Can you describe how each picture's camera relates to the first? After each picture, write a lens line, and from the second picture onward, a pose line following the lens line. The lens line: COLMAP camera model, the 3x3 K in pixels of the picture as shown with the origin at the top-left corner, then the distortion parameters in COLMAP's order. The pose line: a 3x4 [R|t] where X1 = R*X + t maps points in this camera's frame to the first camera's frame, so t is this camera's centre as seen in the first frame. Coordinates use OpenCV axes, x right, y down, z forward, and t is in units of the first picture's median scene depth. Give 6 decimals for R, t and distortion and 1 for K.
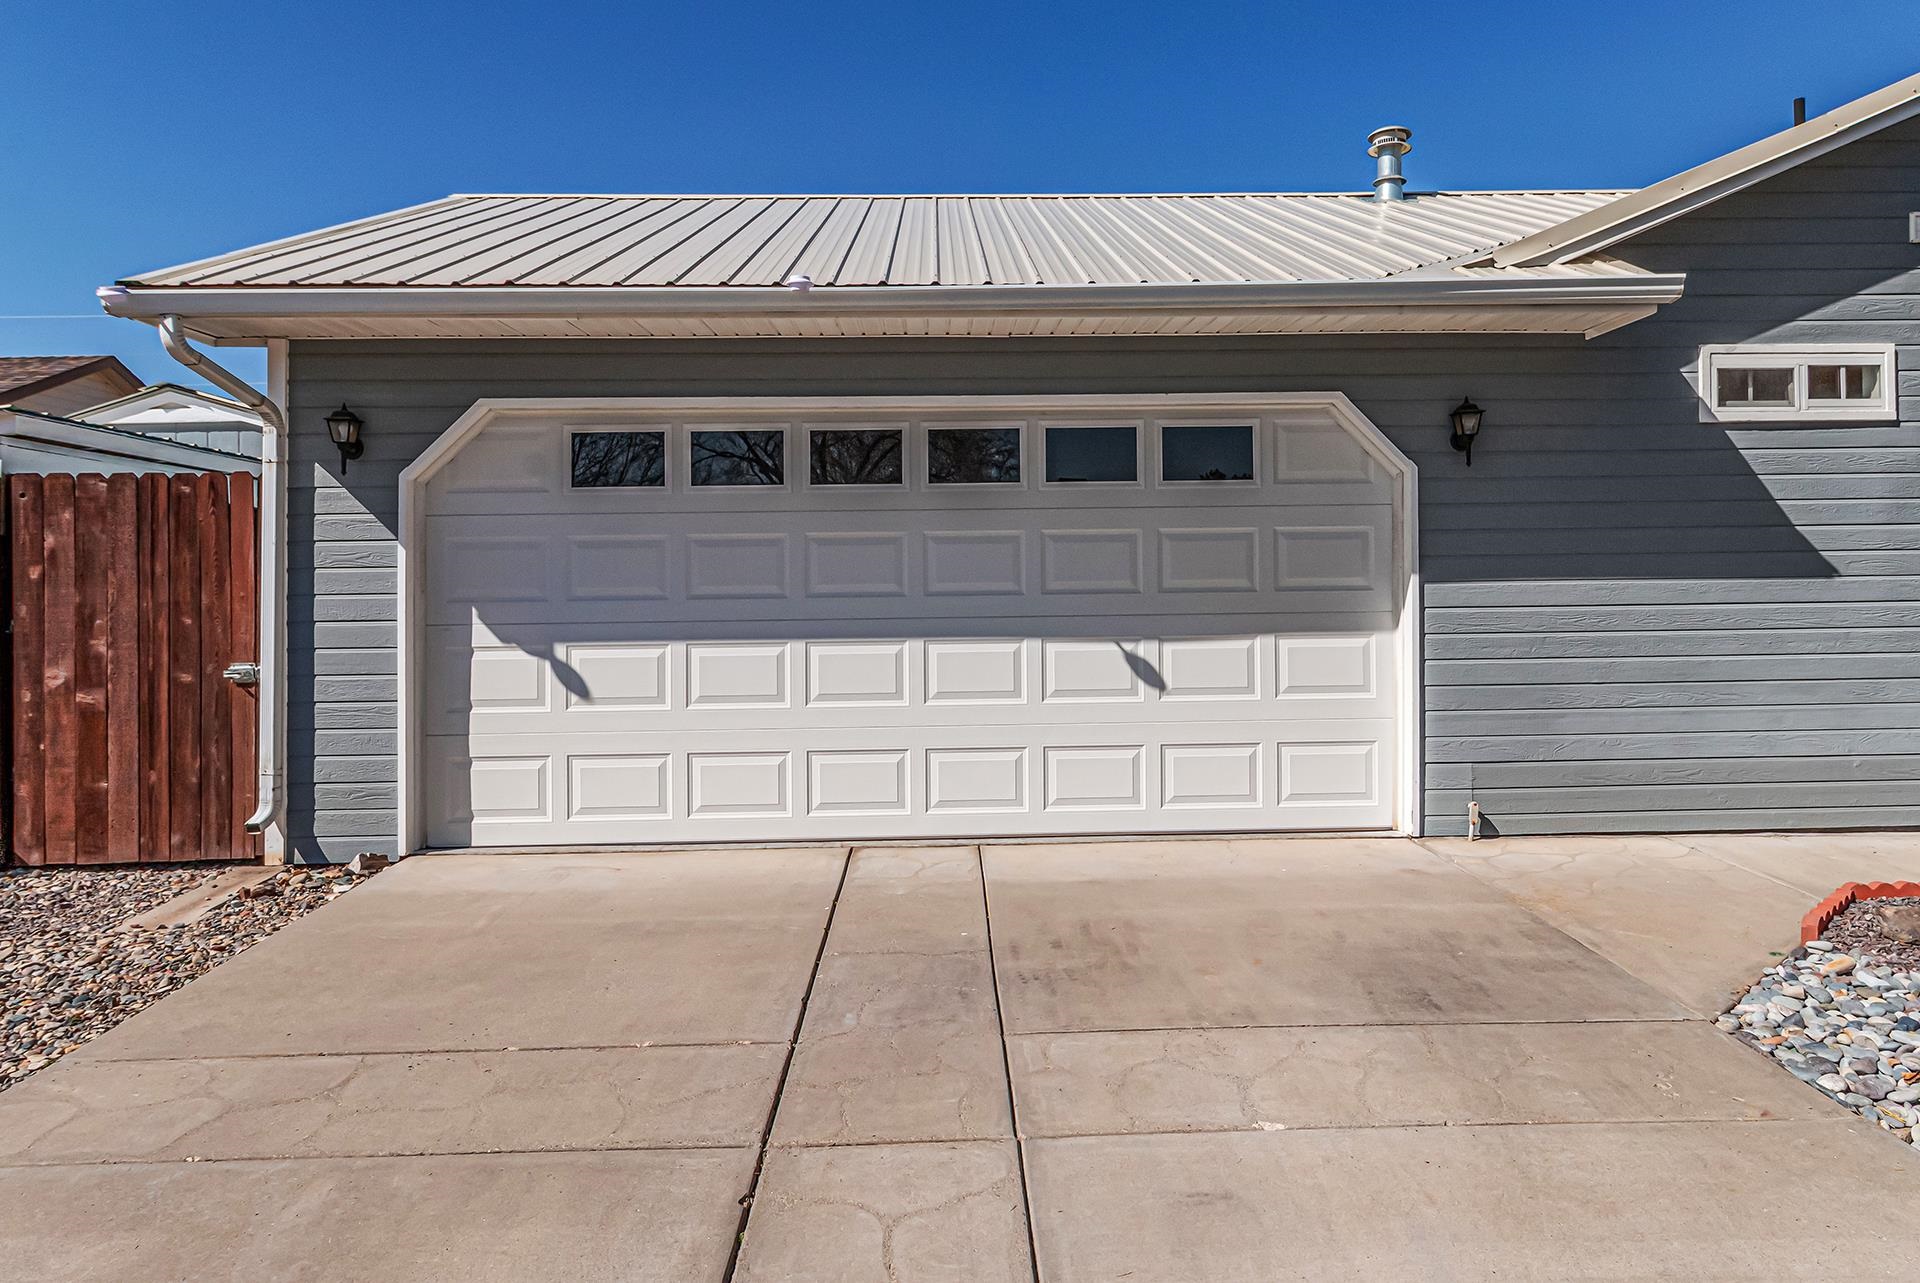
lens RADIAL K [[1249.6, 0, 960.2], [0, 1249.6, 579.1], [0, 0, 1]] dist [0.005260, -0.002836]
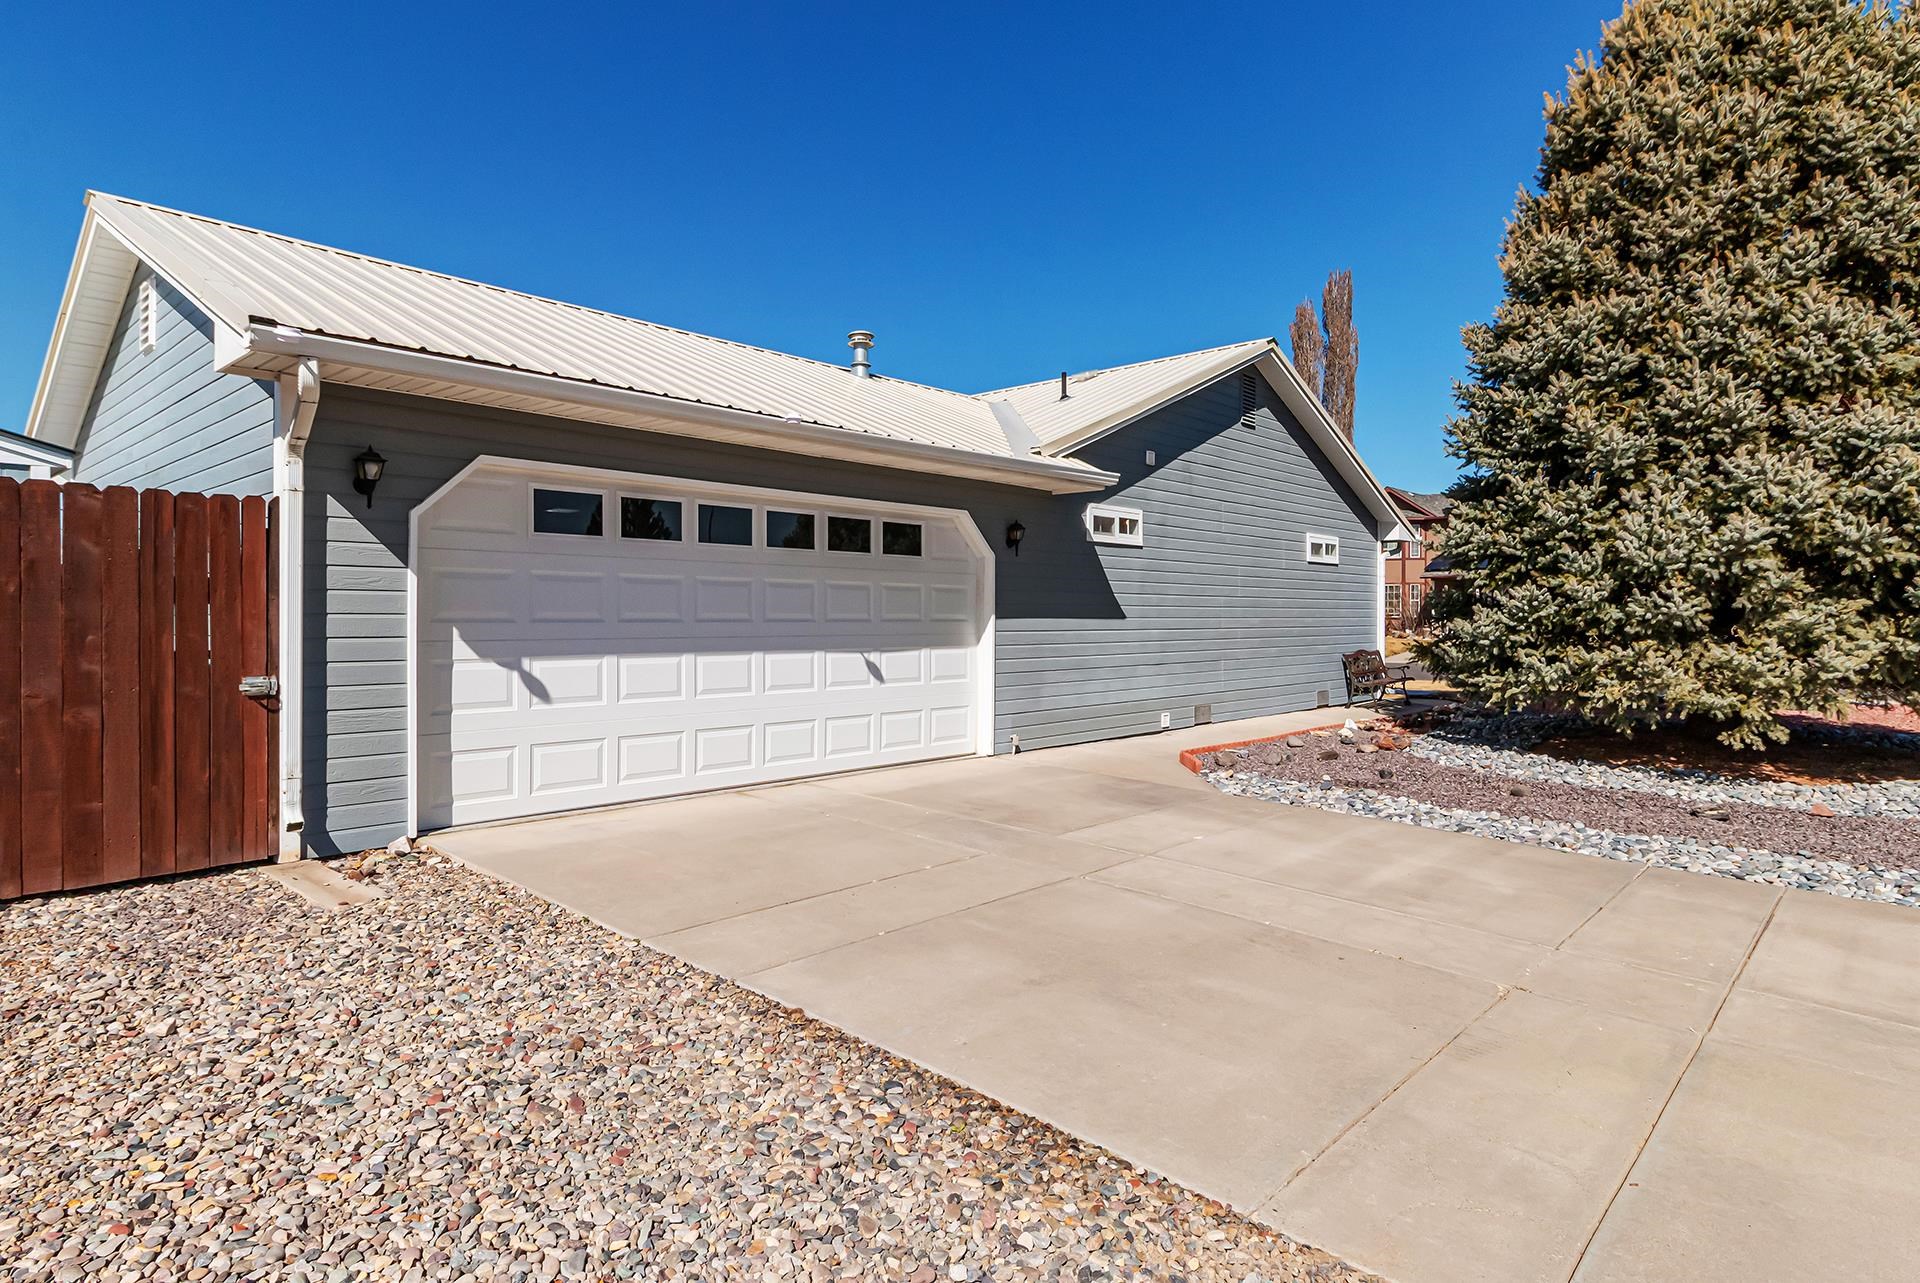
lens RADIAL K [[1067.2, 0, 959.5], [0, 1067.2, 637.2], [0, 0, 1]] dist [0.000128, 0.000601]
pose [[0.699486, 0.002501, 0.714641, -0.782339], [-0.015758, 0.999805, 0.011925, 0.012673], [-0.714472, -0.019603, 0.699389, -0.059164]]
